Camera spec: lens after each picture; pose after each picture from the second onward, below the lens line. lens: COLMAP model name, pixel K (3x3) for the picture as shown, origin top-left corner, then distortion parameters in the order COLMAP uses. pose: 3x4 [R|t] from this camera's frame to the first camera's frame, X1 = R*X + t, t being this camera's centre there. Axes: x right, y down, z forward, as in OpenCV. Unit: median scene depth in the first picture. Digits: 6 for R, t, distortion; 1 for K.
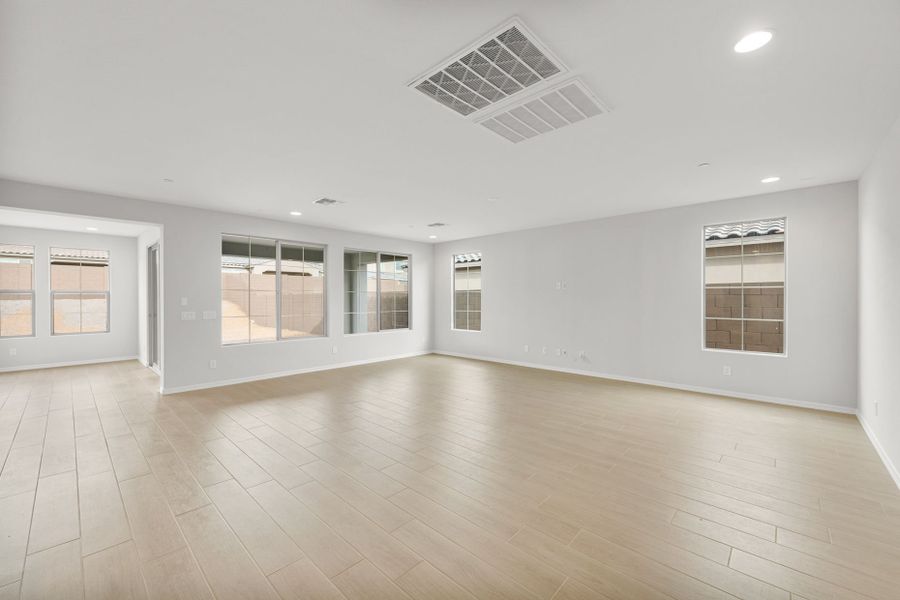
lens RADIAL K [[361.0, 0, 454.4], [0, 361.0, 296.0], [0, 0, 1]] dist [-0.001566, -0.000096]
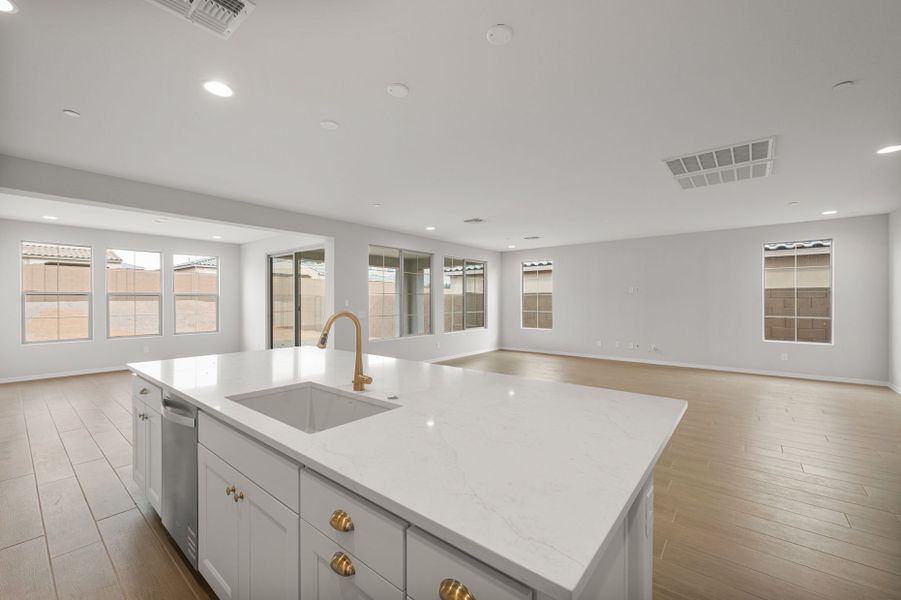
lens RADIAL K [[361.4, 0, 454.9], [0, 361.4, 295.9], [0, 0, 1]] dist [-0.001566, -0.000096]
pose [[0.997881, -0.000317, 0.065061, -0.311283], [0.000502, 0.999996, -0.002833, -0.004006], [-0.065060, 0.002860, 0.997877, -0.127934]]
